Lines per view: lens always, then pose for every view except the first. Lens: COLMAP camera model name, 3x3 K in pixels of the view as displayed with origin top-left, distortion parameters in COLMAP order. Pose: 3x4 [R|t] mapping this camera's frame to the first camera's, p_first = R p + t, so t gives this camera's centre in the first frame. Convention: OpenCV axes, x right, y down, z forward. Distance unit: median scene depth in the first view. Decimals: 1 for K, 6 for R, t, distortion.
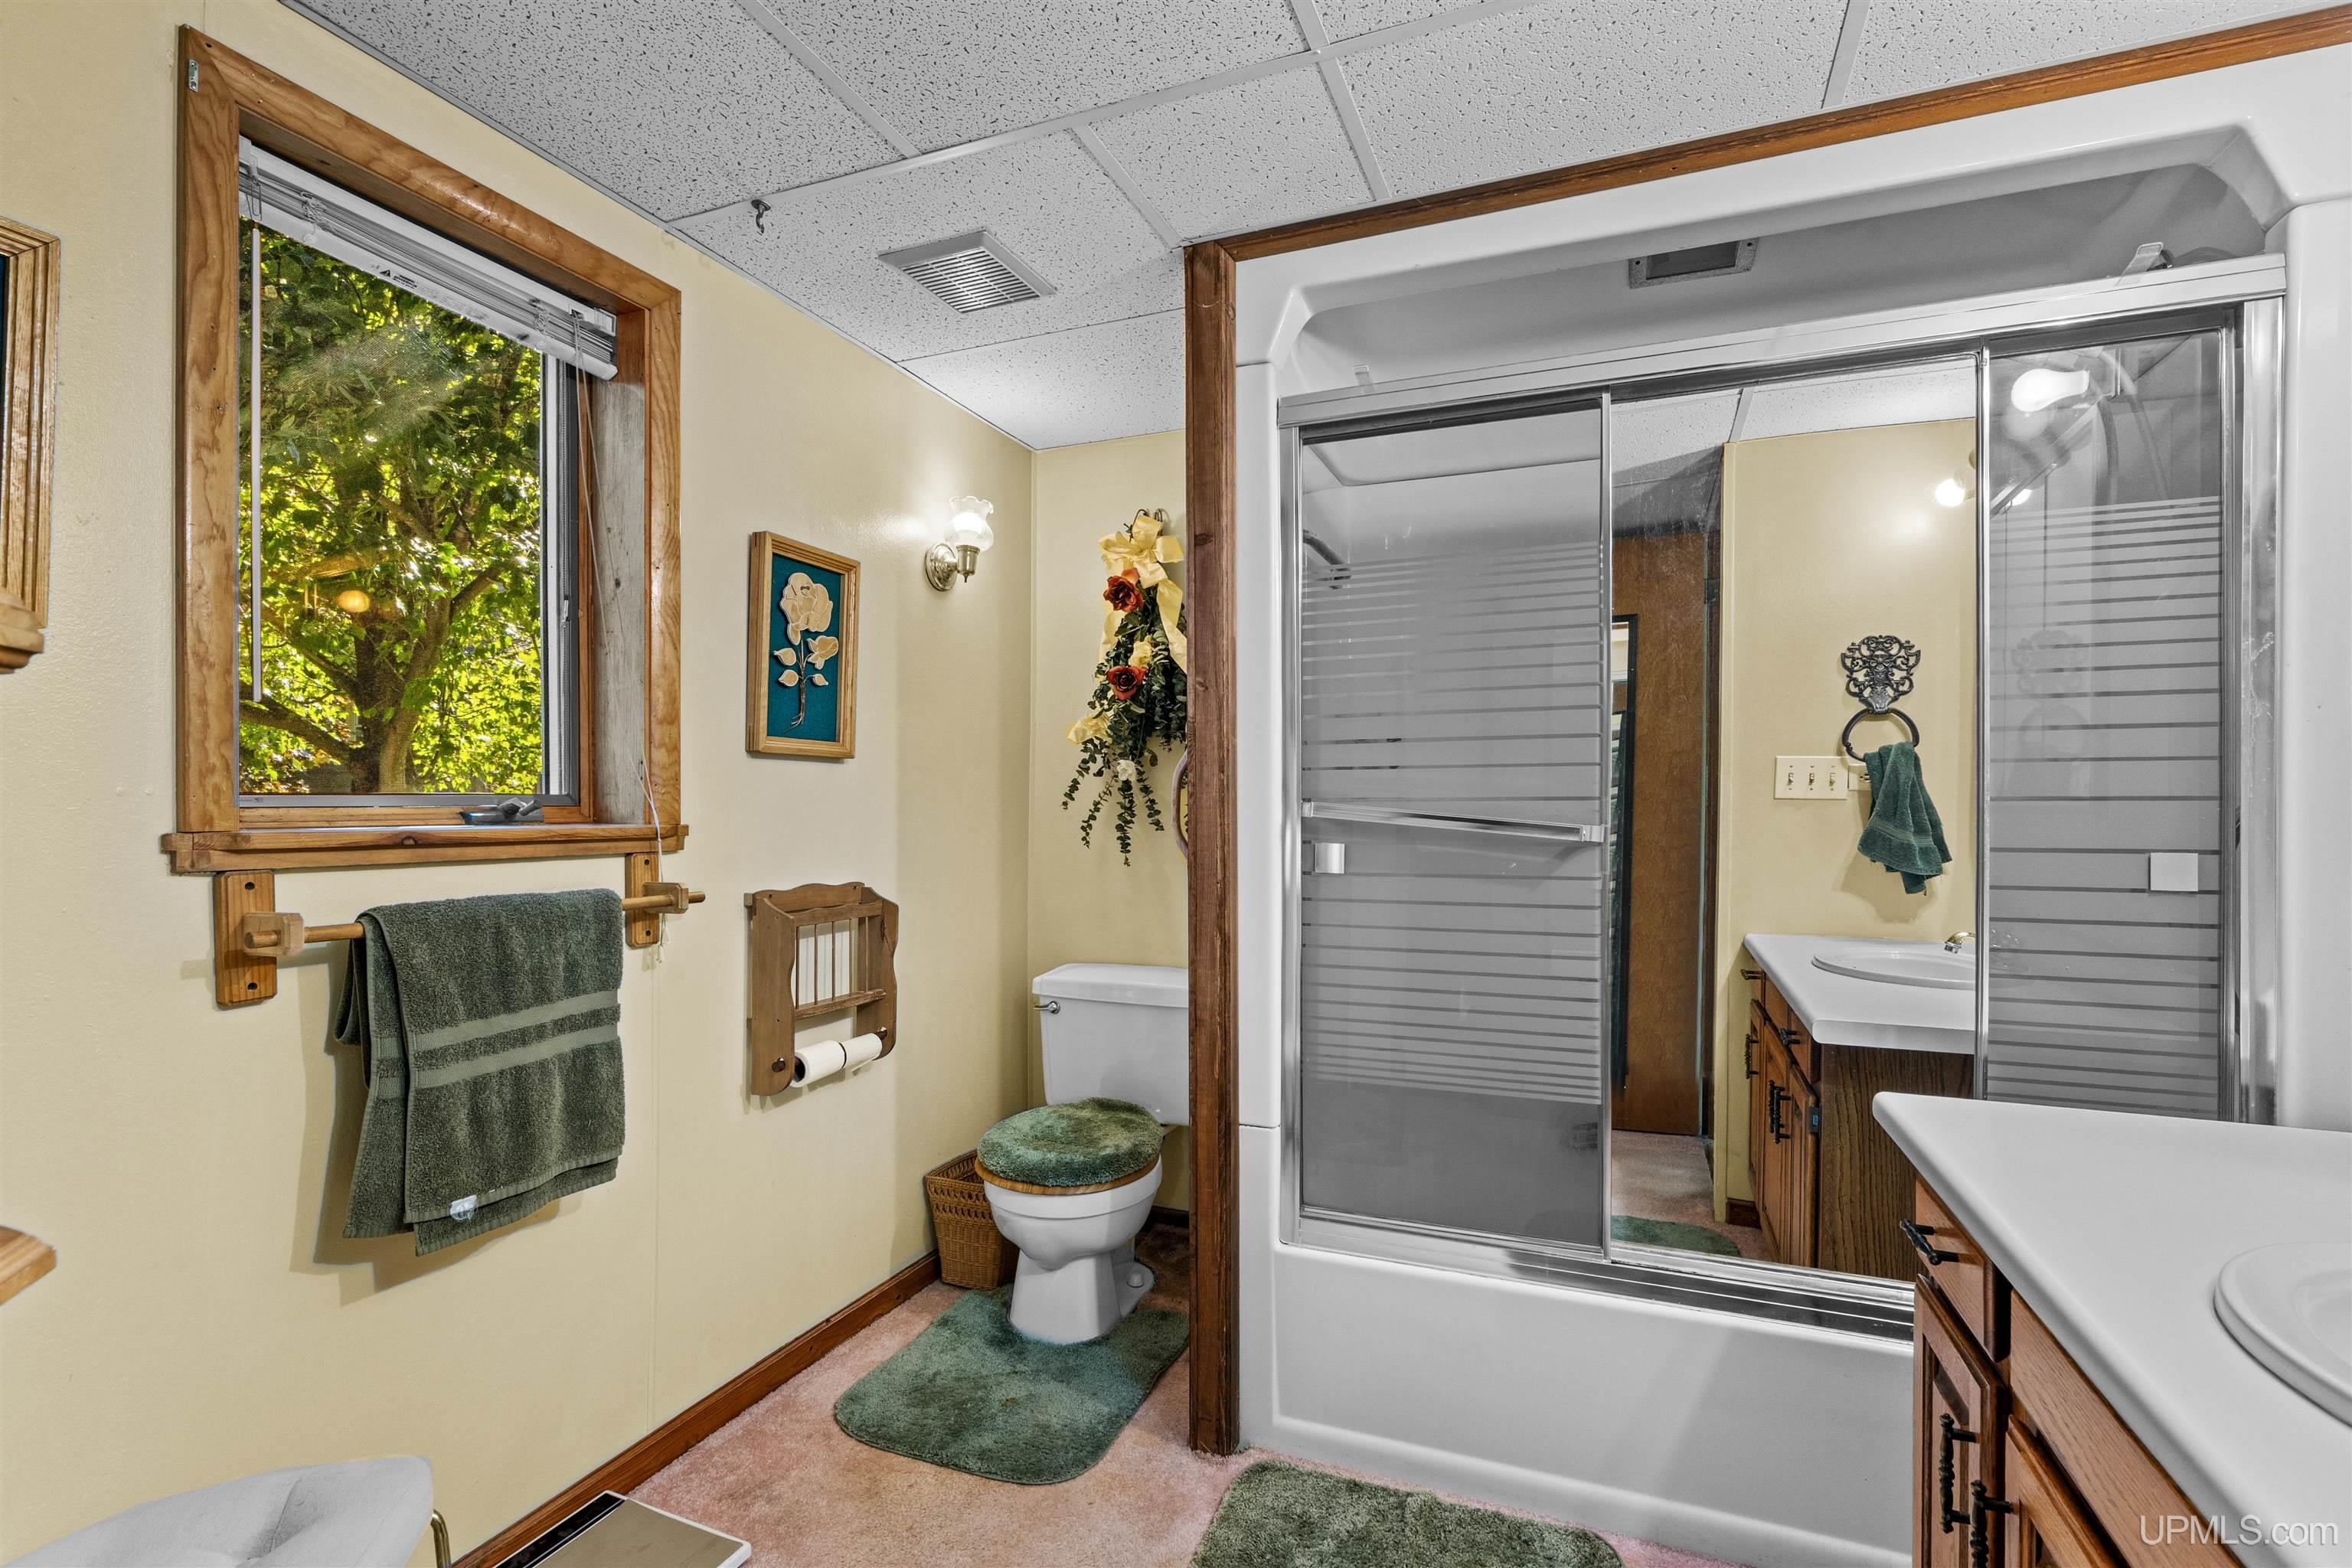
lens RADIAL K [[1086.4, 0, 1177.5], [0, 1086.4, 800.3], [0, 0, 1]] dist [-0.006871, 0.000739]
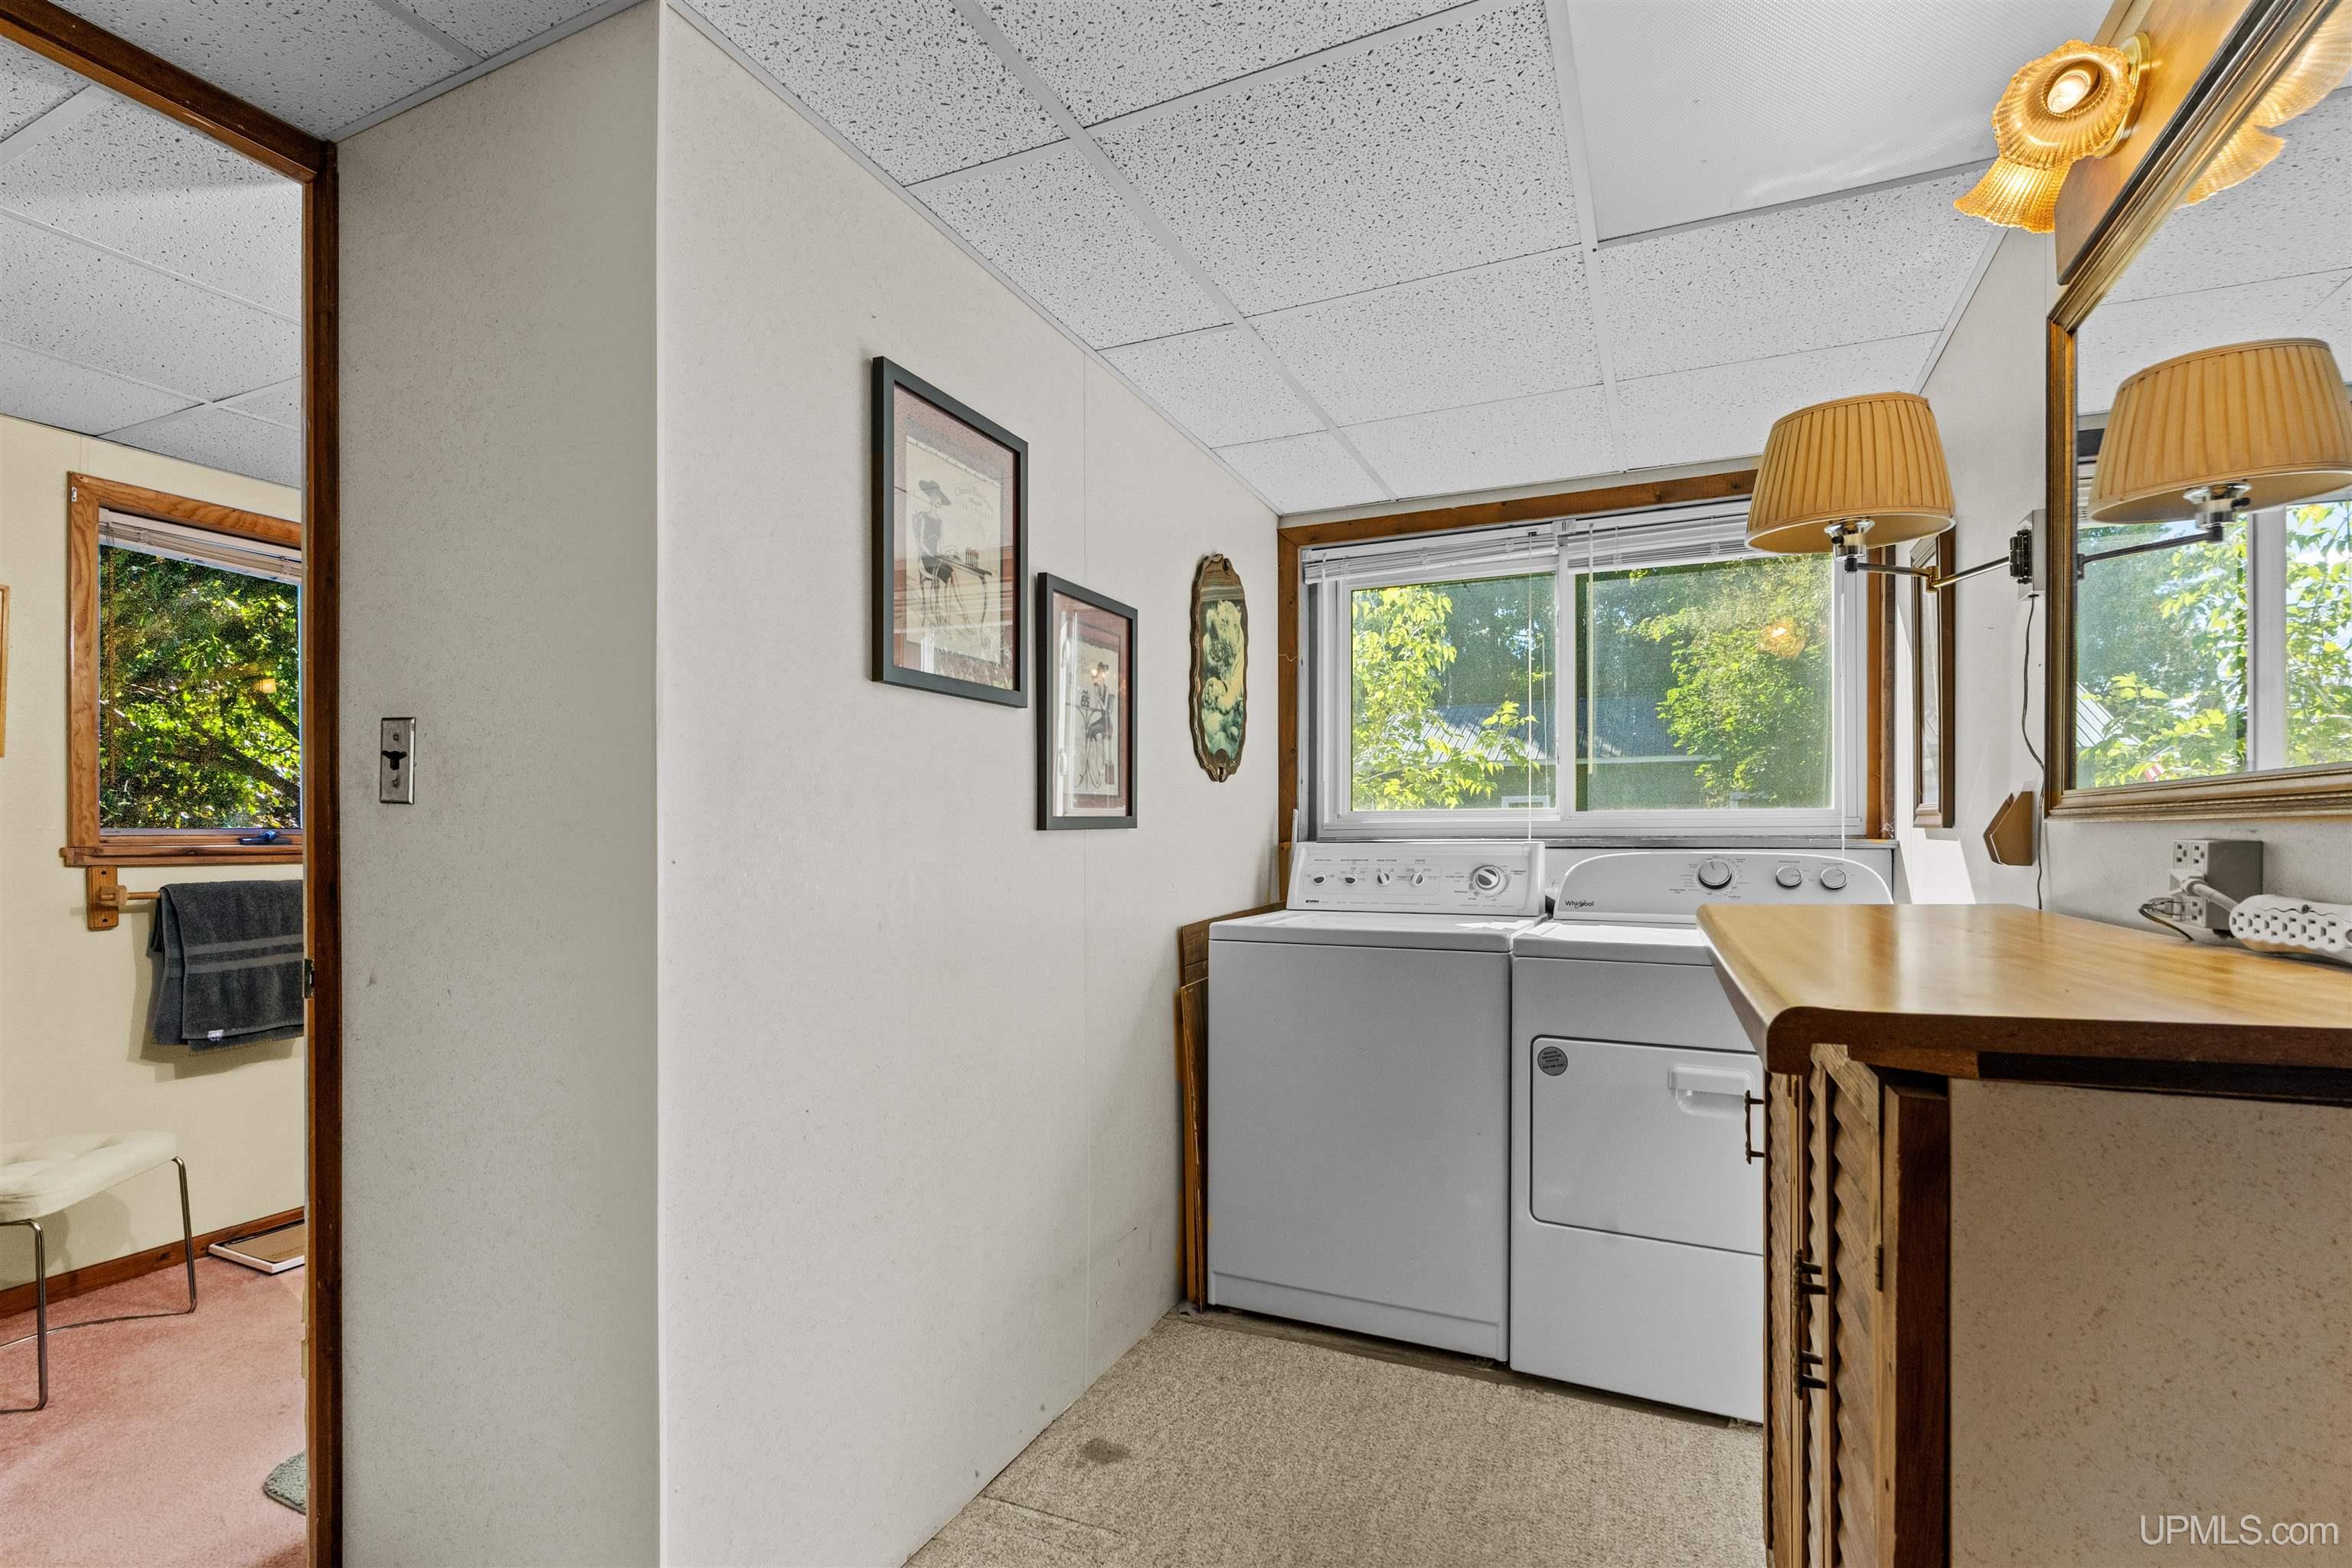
lens RADIAL K [[1086.4, 0, 1168.4], [0, 1086.4, 830.4], [0, 0, 1]] dist [-0.006871, 0.000739]
pose [[0.999472, -0.001241, -0.032483, 1.198293], [0.001265, 0.999999, 0.000717, -0.002351], [0.032482, -0.000757, 0.999472, -0.966860]]
